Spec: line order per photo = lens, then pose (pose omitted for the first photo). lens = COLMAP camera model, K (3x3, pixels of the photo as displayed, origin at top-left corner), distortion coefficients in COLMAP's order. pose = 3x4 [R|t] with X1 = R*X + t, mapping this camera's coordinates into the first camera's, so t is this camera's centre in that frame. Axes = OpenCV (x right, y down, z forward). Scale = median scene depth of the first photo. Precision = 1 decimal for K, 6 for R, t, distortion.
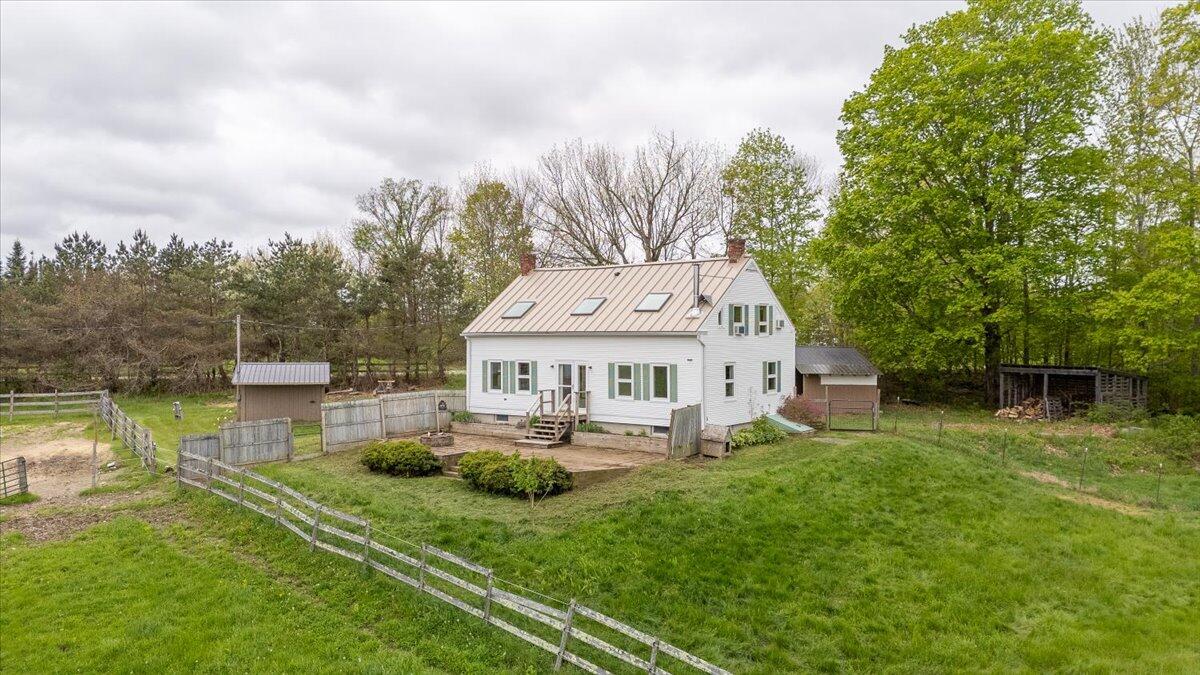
lens RADIAL K [[868.0, 0, 600.0], [0, 868.0, 337.5], [0, 0, 1]] dist [0.054722, -0.008143]
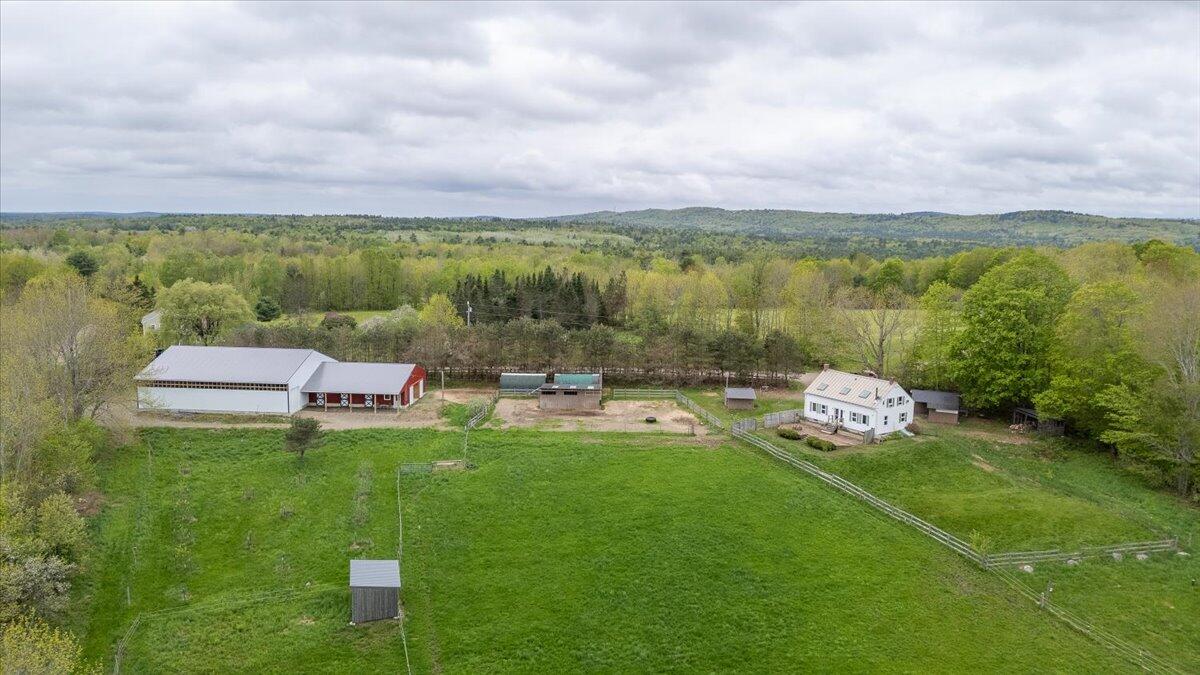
lens RADIAL K [[868.0, 0, 600.0], [0, 868.0, 337.5], [0, 0, 1]] dist [0.054722, -0.008143]
pose [[0.948879, 0.060297, -0.309827, 0.124878], [-0.020127, 0.991145, 0.131253, -0.698705], [0.314997, -0.118307, 0.941690, -2.547237]]
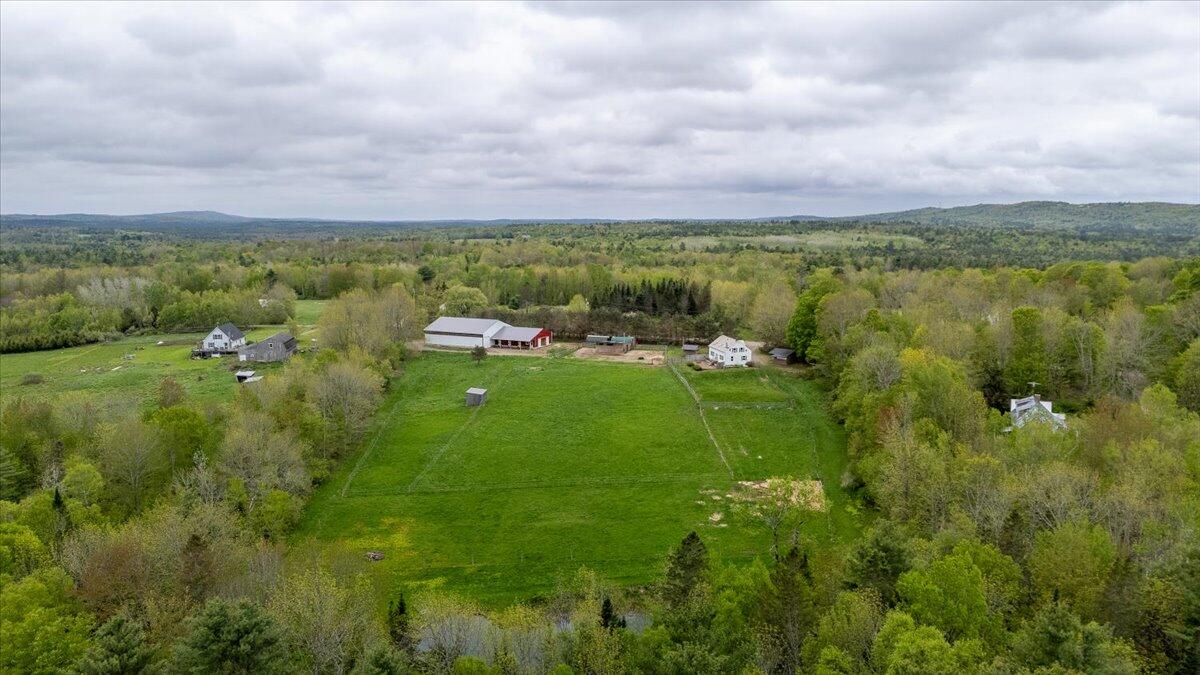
lens RADIAL K [[868.0, 0, 600.0], [0, 868.0, 337.5], [0, 0, 1]] dist [0.054722, -0.008143]
pose [[0.776907, 0.089270, -0.623255, 3.685261], [-0.004308, 0.990628, 0.136519, -1.077176], [0.629601, -0.103378, 0.770010, -5.085771]]
